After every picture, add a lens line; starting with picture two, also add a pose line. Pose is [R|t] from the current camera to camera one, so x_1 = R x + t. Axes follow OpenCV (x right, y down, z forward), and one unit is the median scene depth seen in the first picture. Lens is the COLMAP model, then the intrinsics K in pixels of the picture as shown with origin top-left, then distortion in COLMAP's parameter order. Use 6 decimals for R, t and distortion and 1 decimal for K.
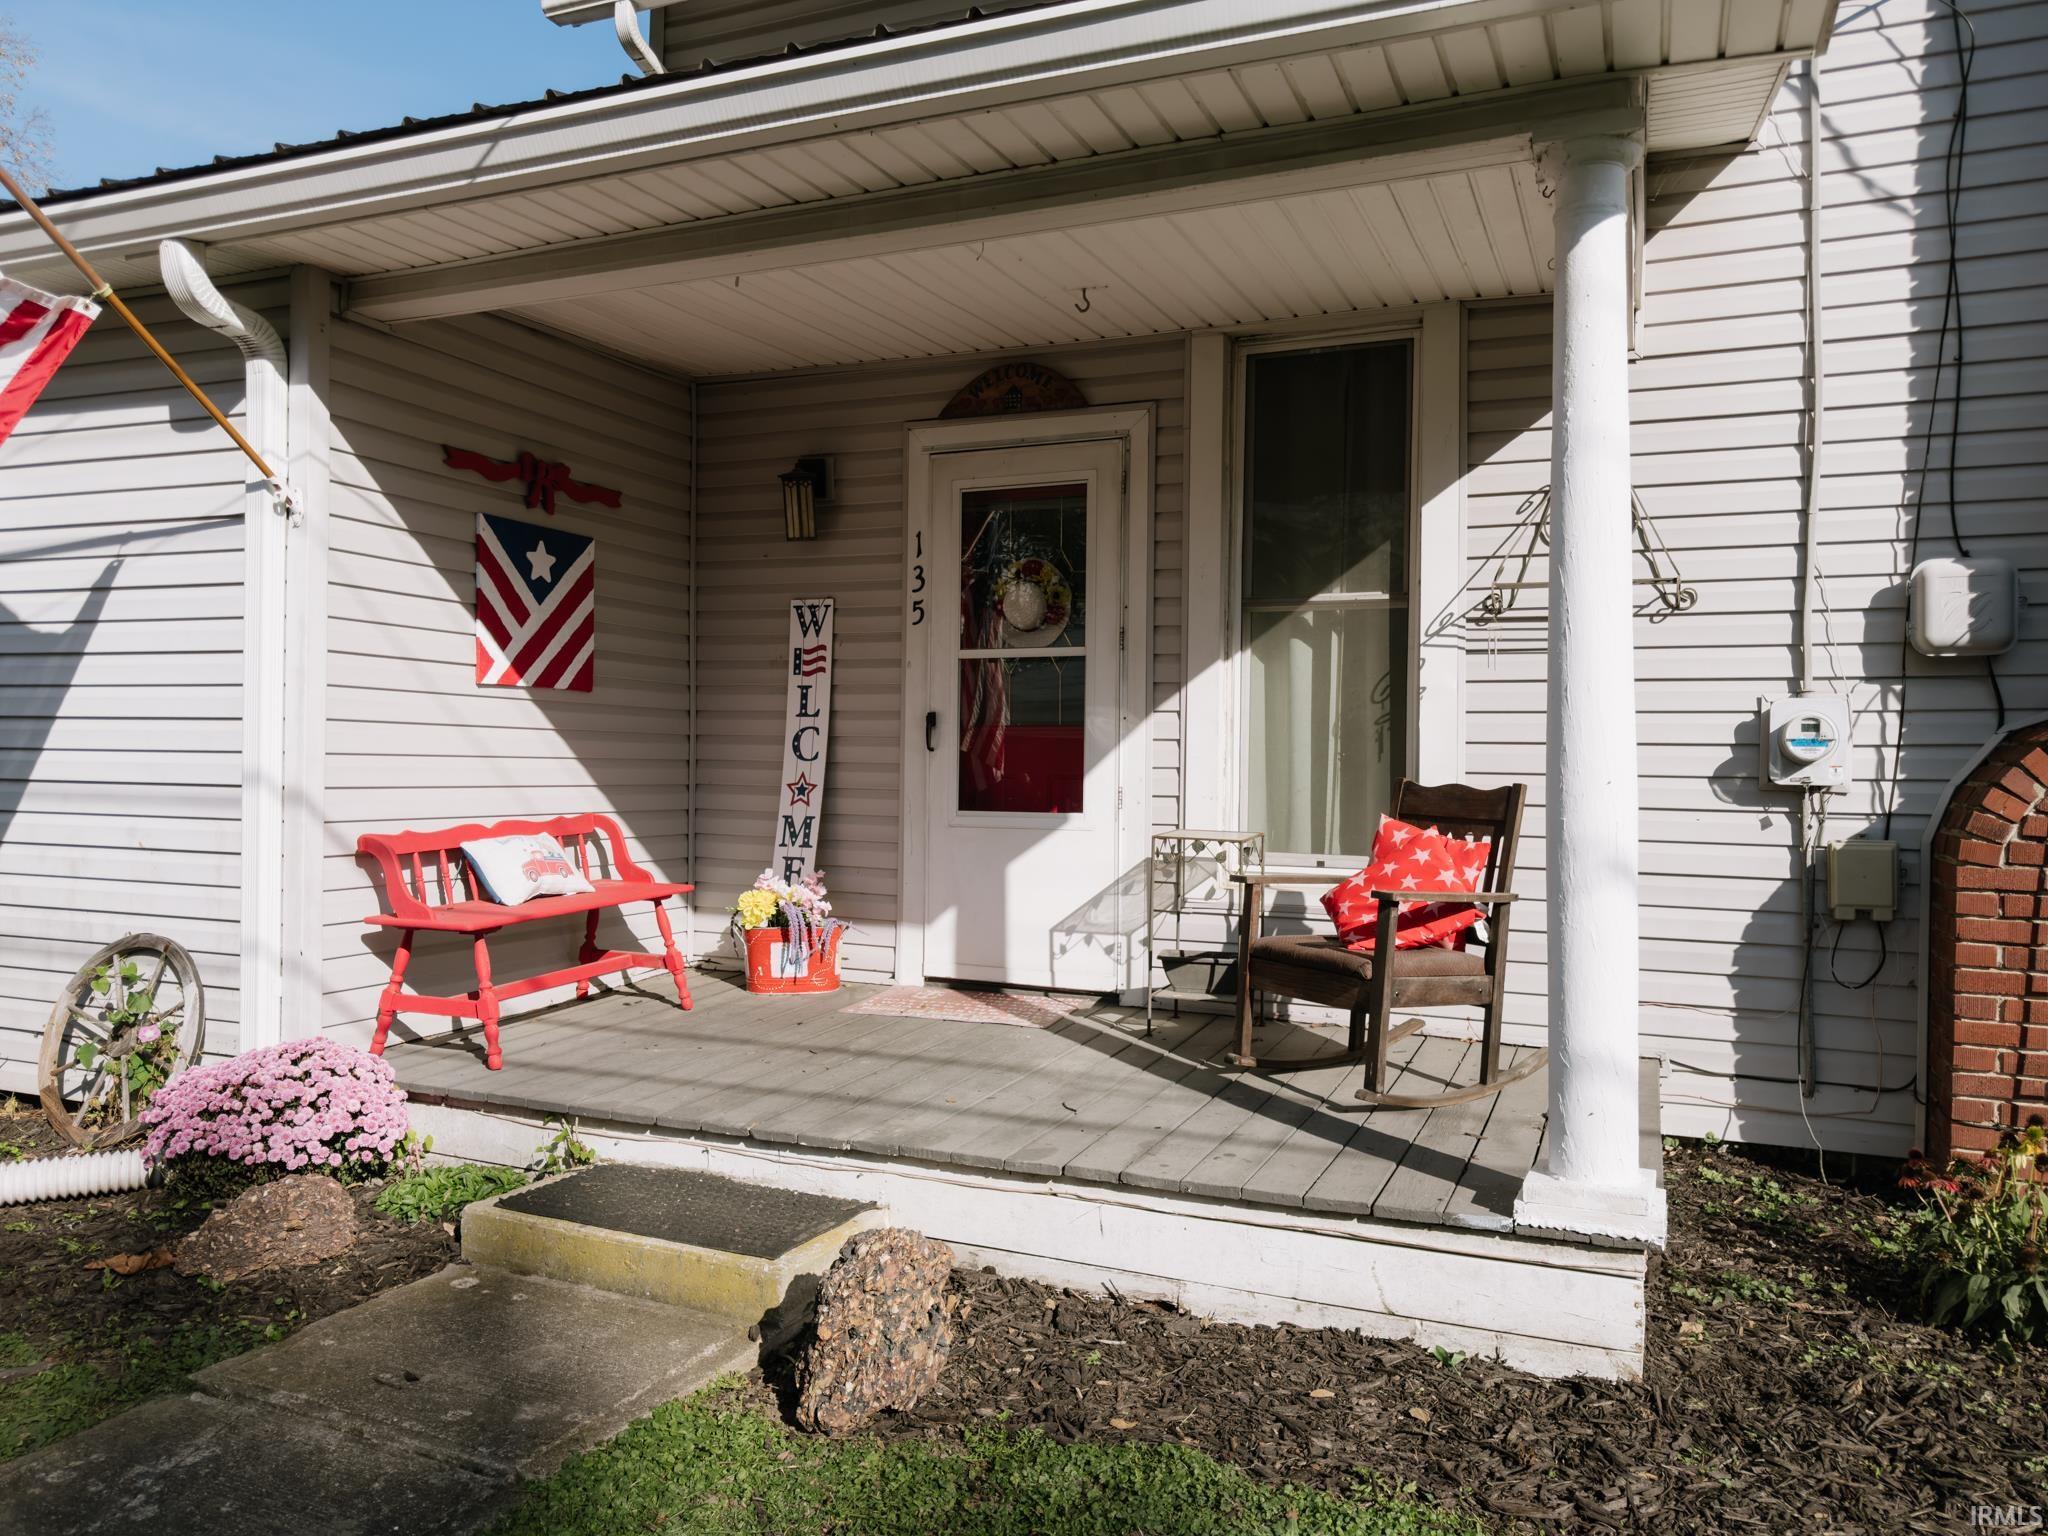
lens RADIAL K [[1489.5, 0, 1028.8], [0, 1489.5, 753.8], [0, 0, 1]] dist [-0.008500, -0.004684]
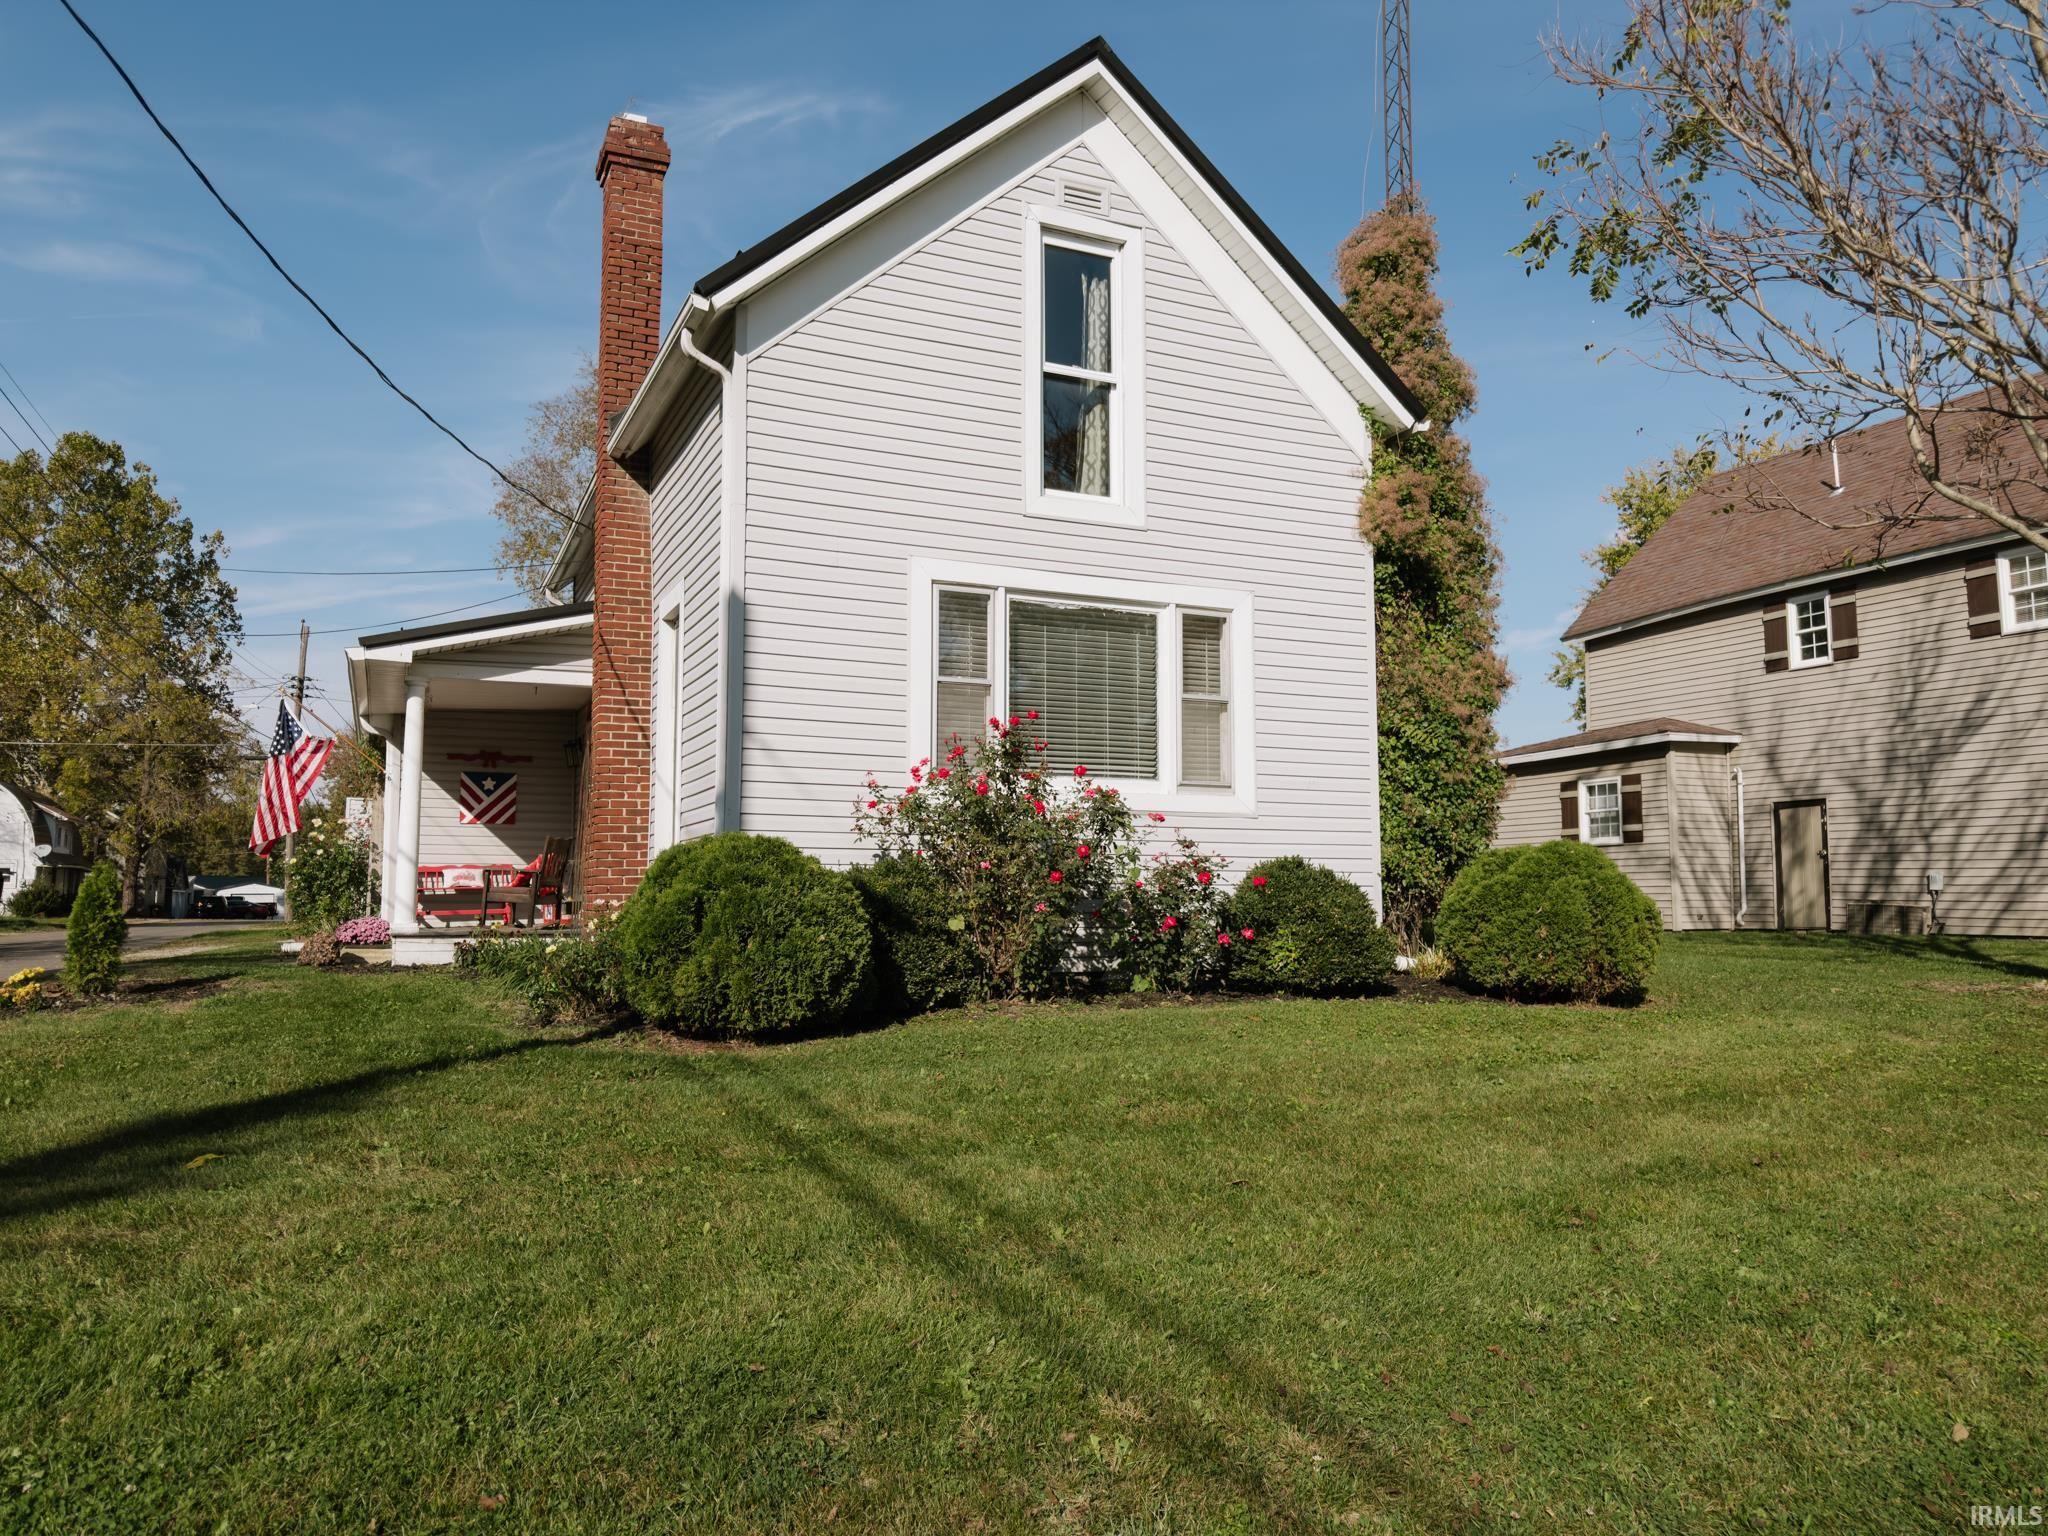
lens RADIAL K [[1463.1, 0, 1024.0], [0, 1463.1, 768.0], [0, 0, 1]] dist [-0.035792, -0.002053]
pose [[0.739158, -0.080774, -0.668671, 2.826672], [0.018112, 0.994808, -0.100148, 0.183602], [0.673289, 0.061914, 0.736783, -0.562173]]
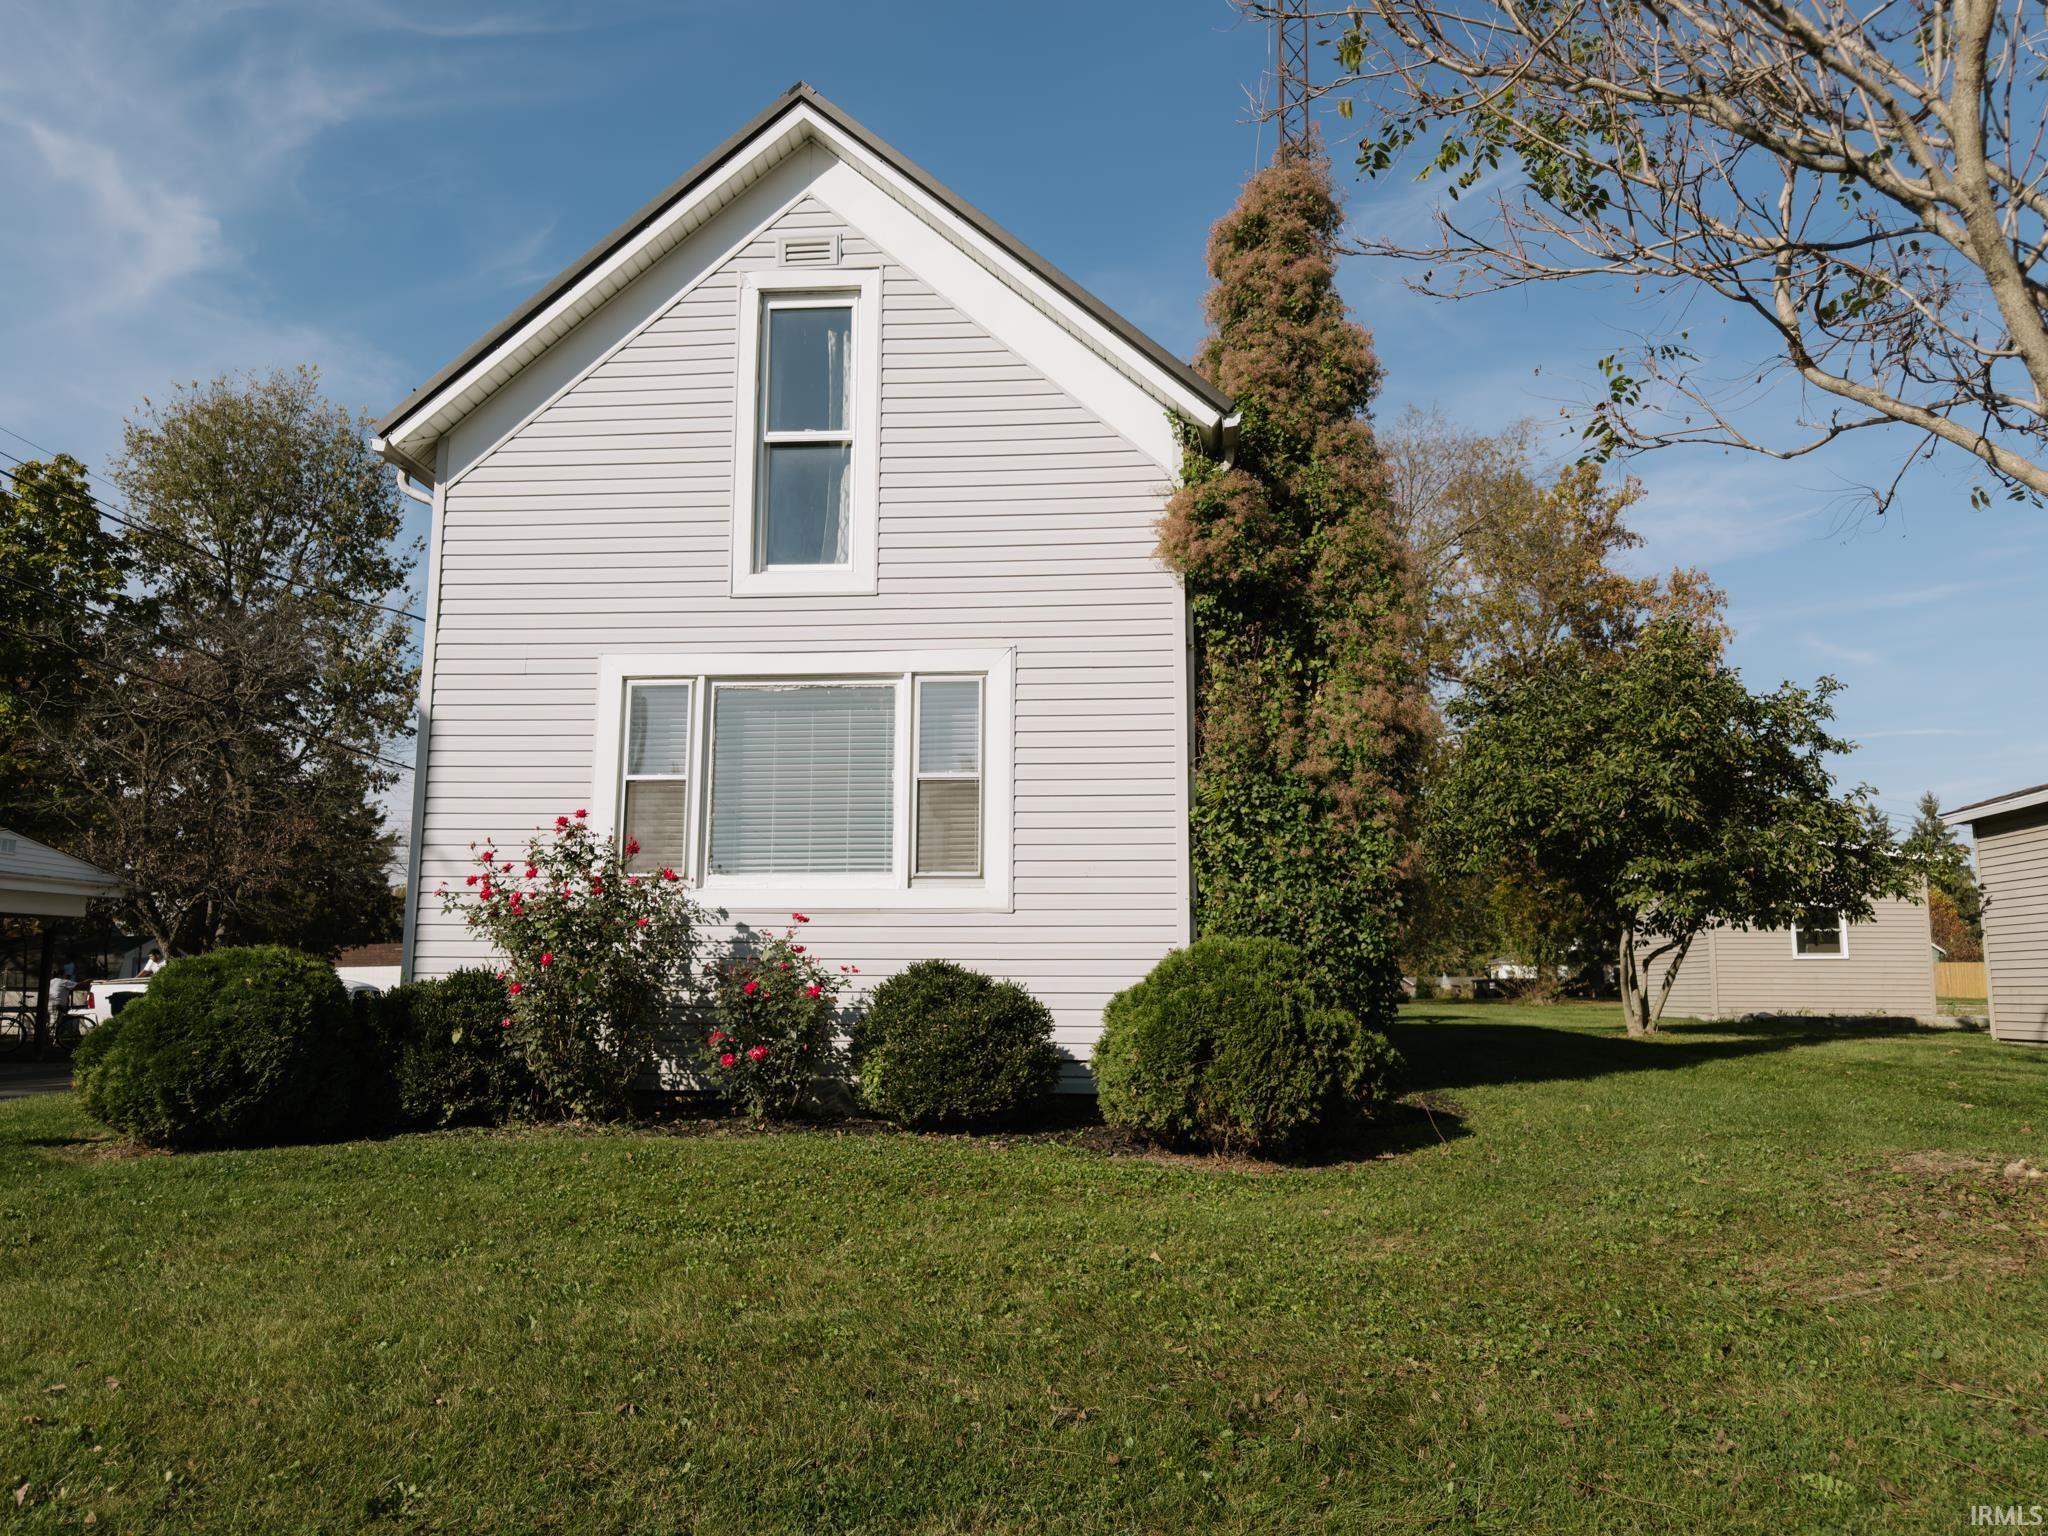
lens RADIAL K [[1489.5, 0, 1028.8], [0, 1489.5, 753.8], [0, 0, 1]] dist [-0.008500, -0.004684]
pose [[0.319644, -0.165609, -0.932953, 3.642742], [0.010661, 0.985174, -0.171226, 0.166362], [0.947478, 0.044785, 0.316671, 1.159770]]
